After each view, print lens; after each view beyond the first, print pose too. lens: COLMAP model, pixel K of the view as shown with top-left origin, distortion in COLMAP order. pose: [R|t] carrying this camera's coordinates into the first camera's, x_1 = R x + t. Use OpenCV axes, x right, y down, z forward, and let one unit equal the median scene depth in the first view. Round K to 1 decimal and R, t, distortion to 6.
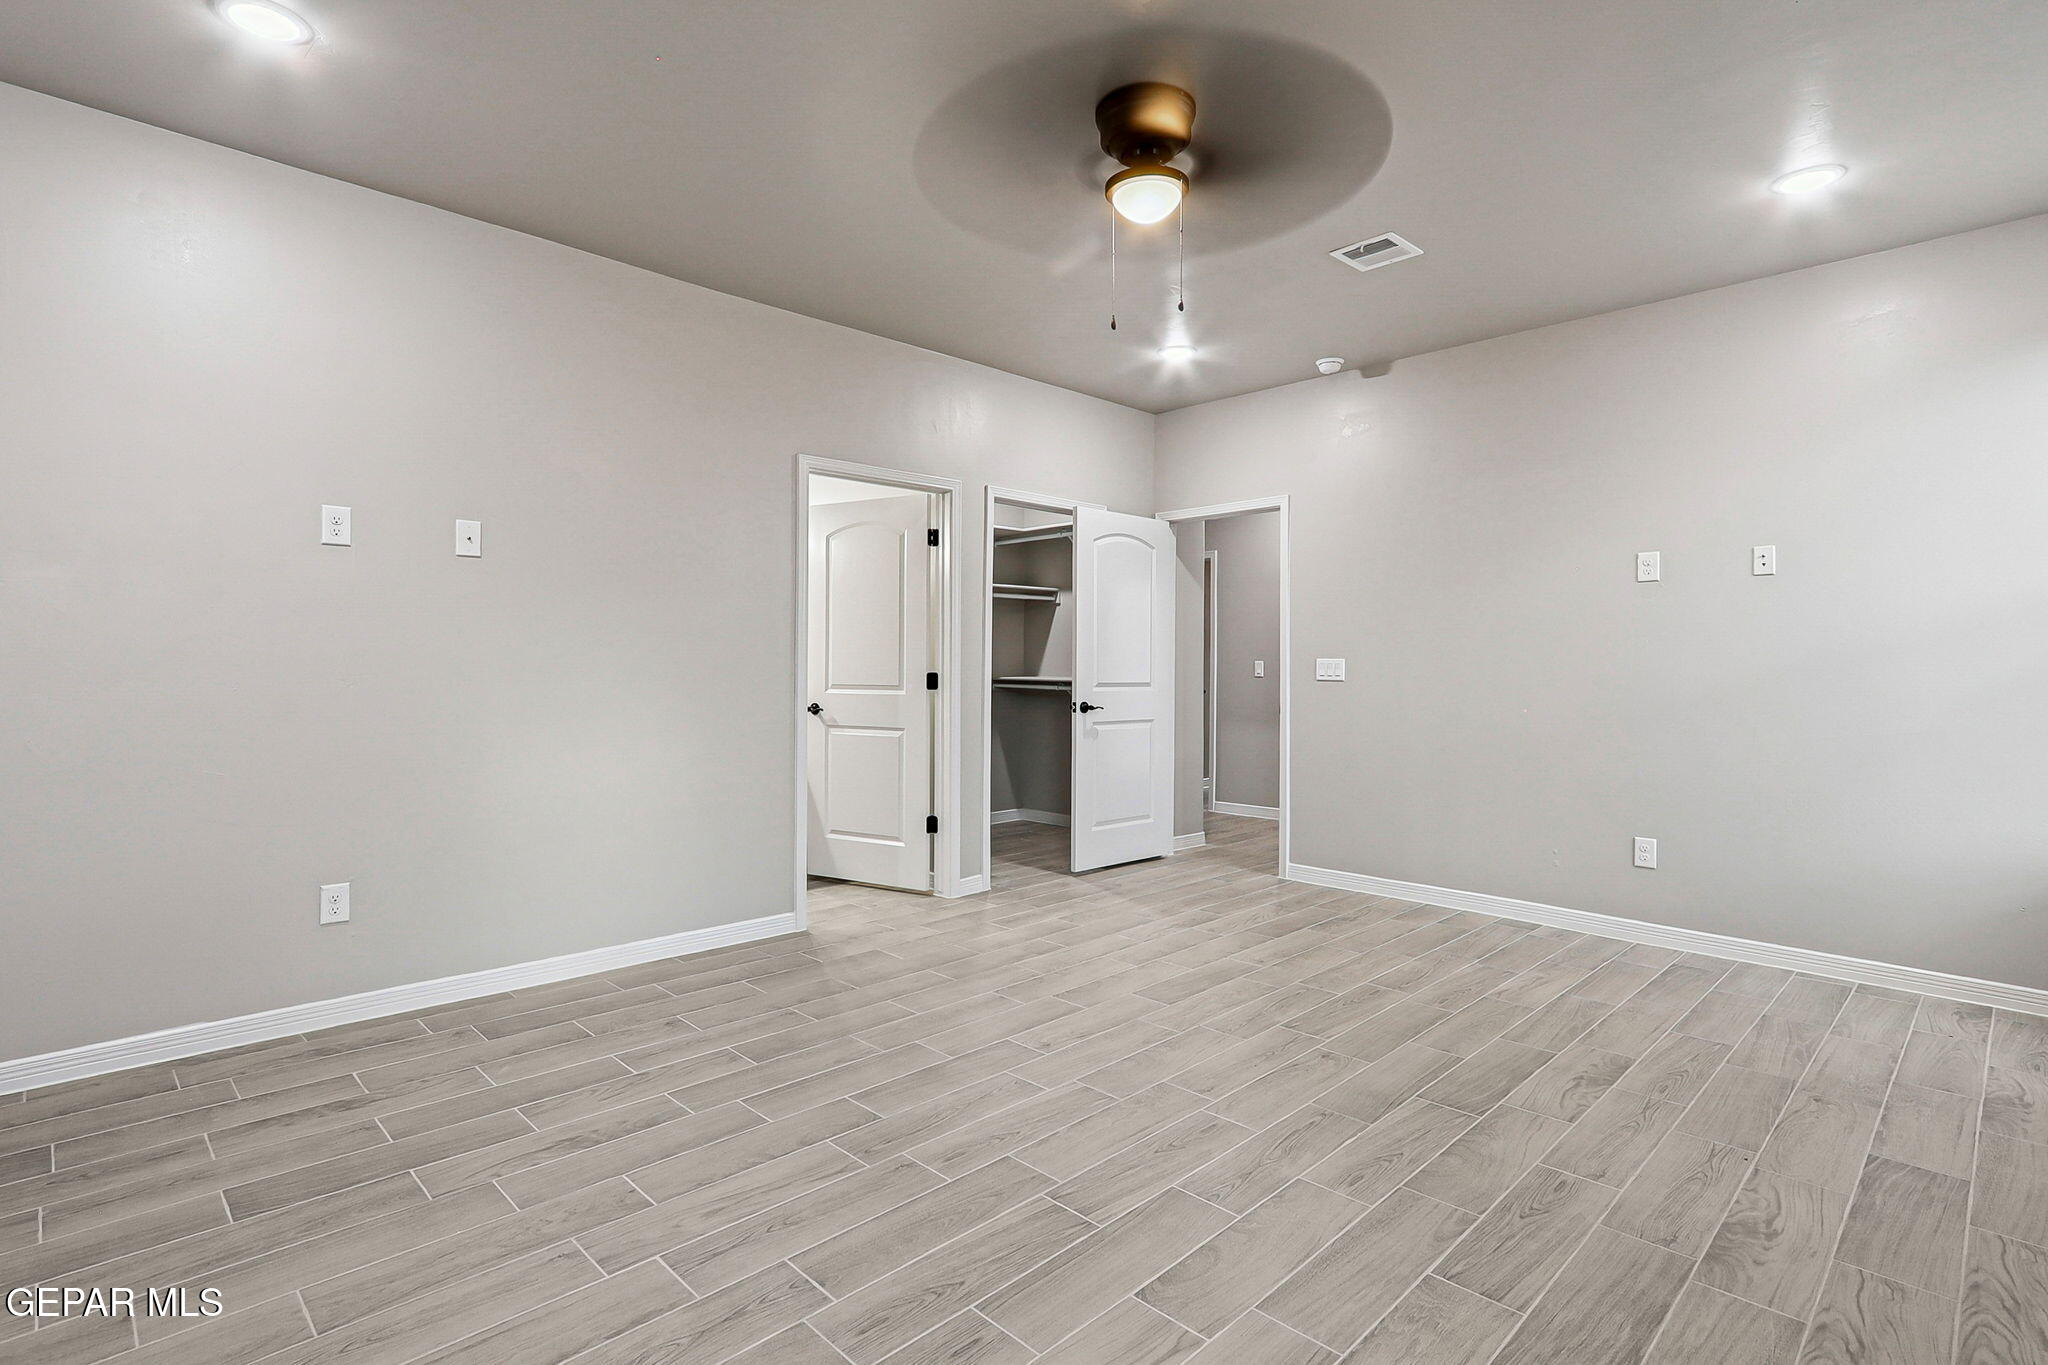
lens RADIAL K [[959.1, 0, 1029.3], [0, 959.1, 659.6], [0, 0, 1]] dist [-0.000089, 0.001437]
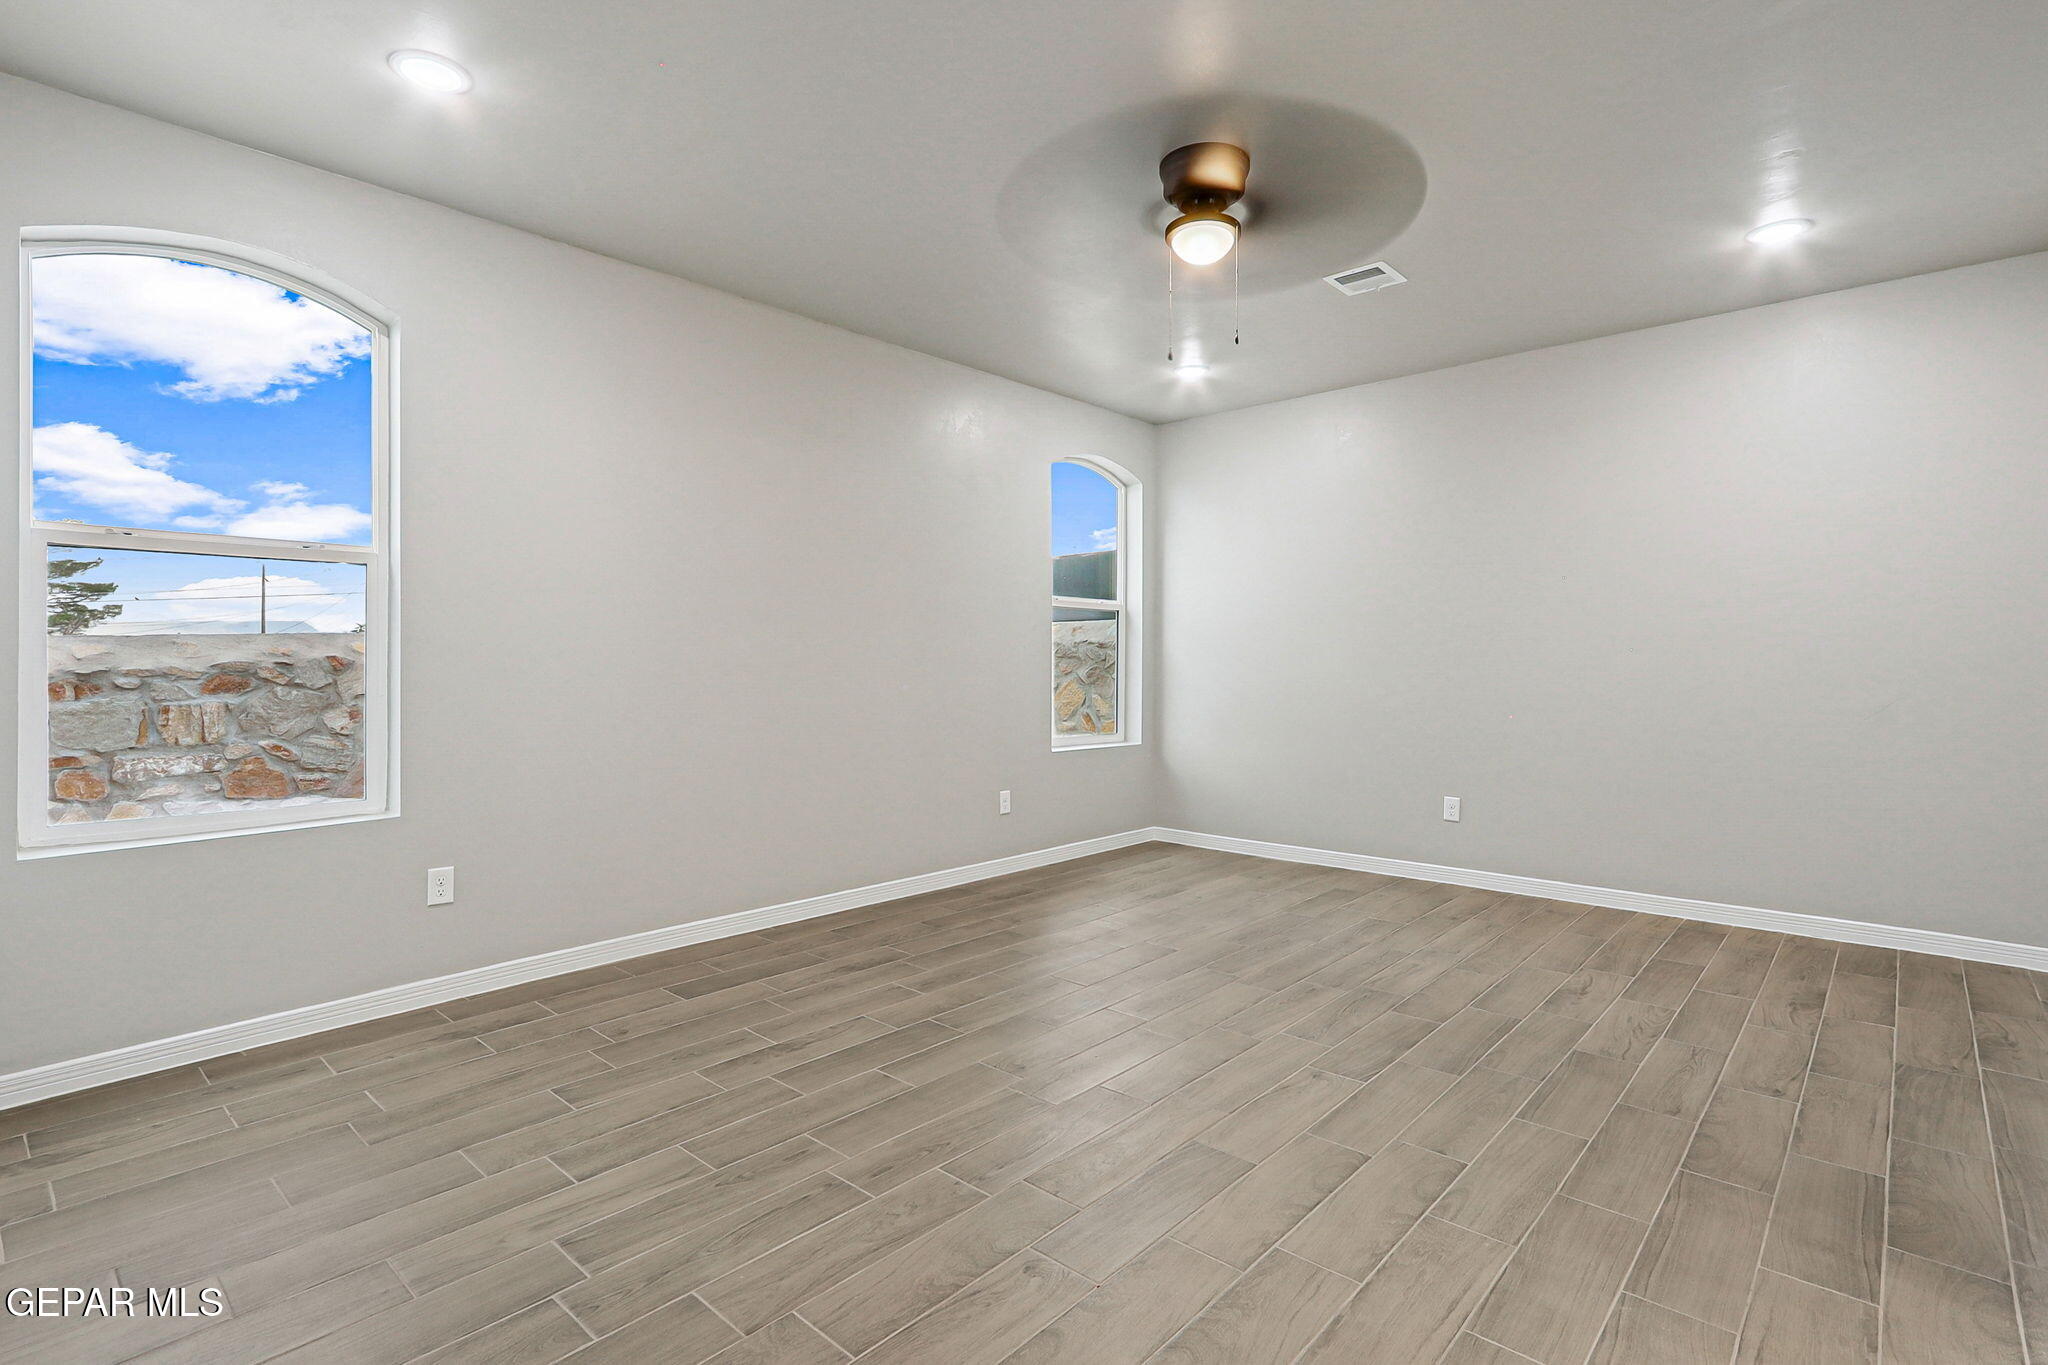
lens RADIAL K [[959.1, 0, 1029.3], [0, 959.1, 659.6], [0, 0, 1]] dist [-0.000089, 0.001437]
pose [[-0.998291, -0.005753, -0.058156, 0.360841], [-0.005296, 0.999954, -0.008003, 0.012073], [0.058200, -0.007681, -0.998275, 1.974710]]
